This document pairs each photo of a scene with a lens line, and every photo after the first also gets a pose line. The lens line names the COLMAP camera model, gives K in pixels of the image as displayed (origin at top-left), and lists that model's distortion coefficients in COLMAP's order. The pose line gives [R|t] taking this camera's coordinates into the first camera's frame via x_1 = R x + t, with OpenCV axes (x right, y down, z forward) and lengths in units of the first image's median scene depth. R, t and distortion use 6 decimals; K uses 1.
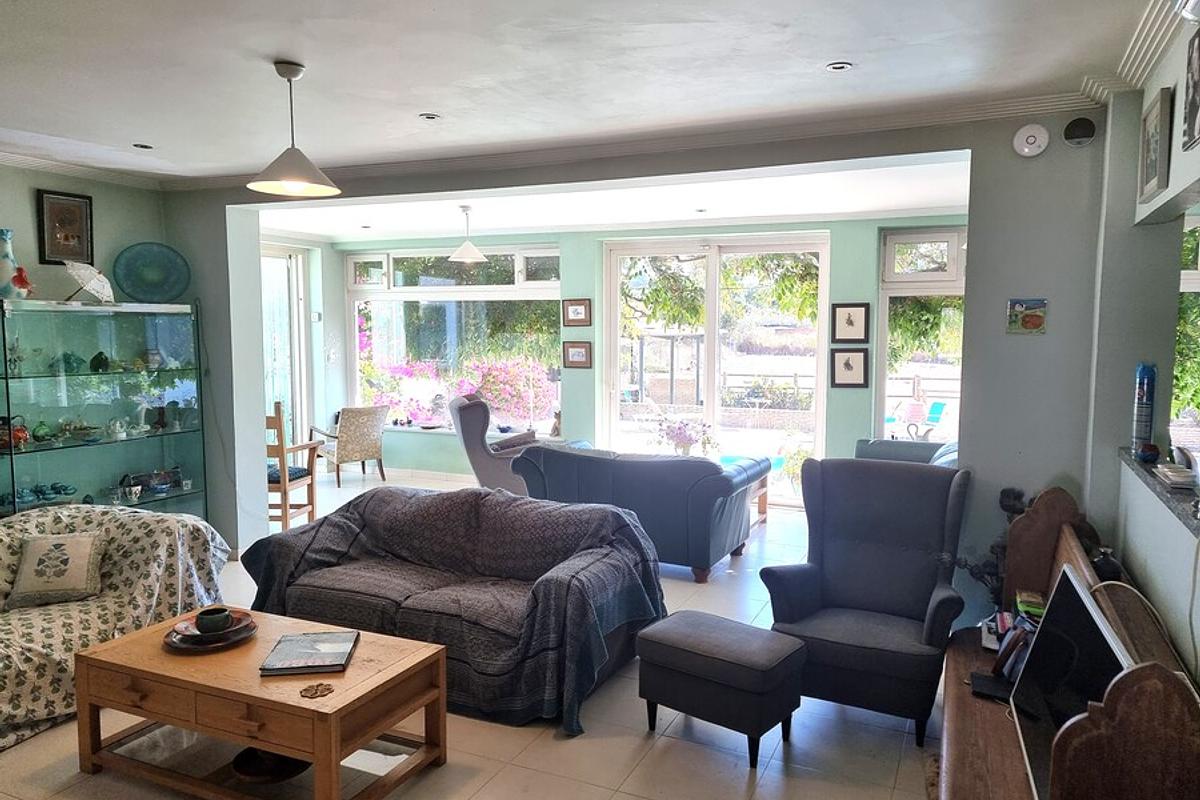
lens RADIAL K [[856.4, 0, 597.4], [0, 856.4, 399.5], [0, 0, 1]] dist [0.059523, -0.002797]
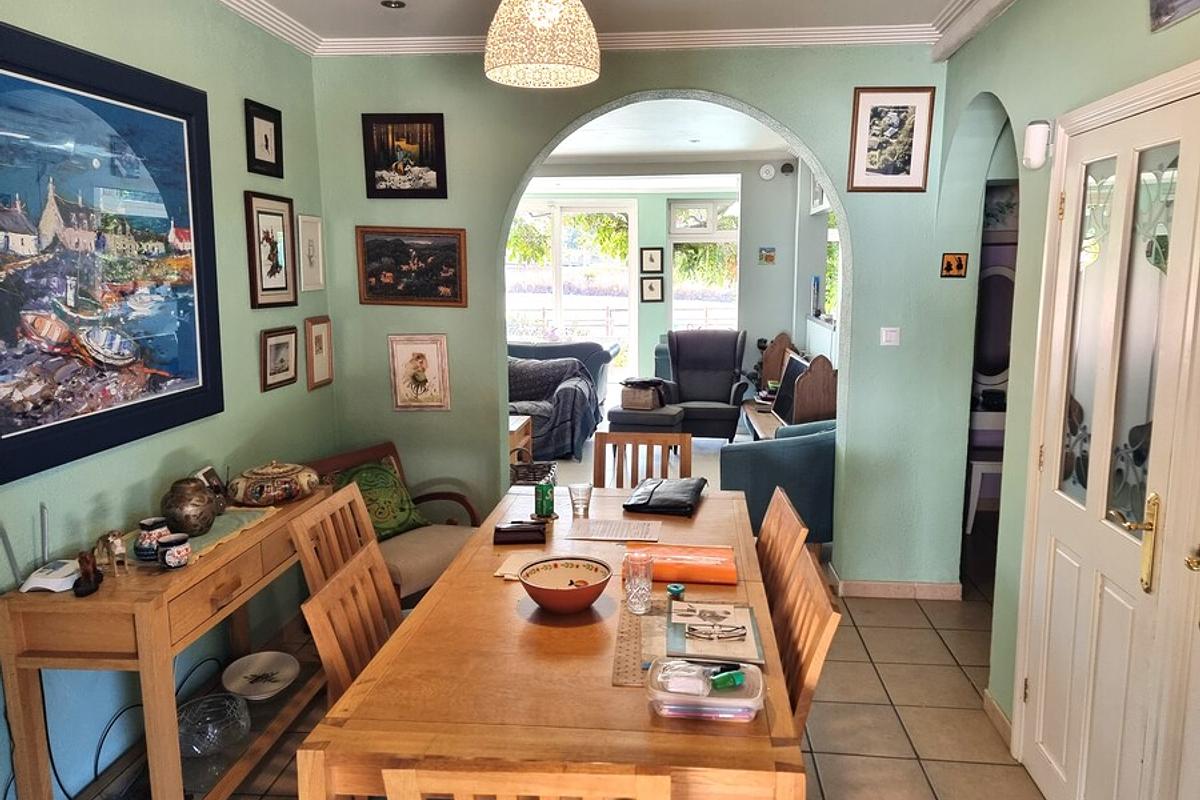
lens RADIAL K [[856.4, 0, 603.3], [0, 856.4, 398.4], [0, 0, 1]] dist [0.059523, -0.002797]
pose [[0.947315, -0.055900, 0.315387, -0.291288], [0.034336, 0.996702, 0.073524, 0.042736], [-0.318456, -0.058822, 0.946111, -0.450556]]
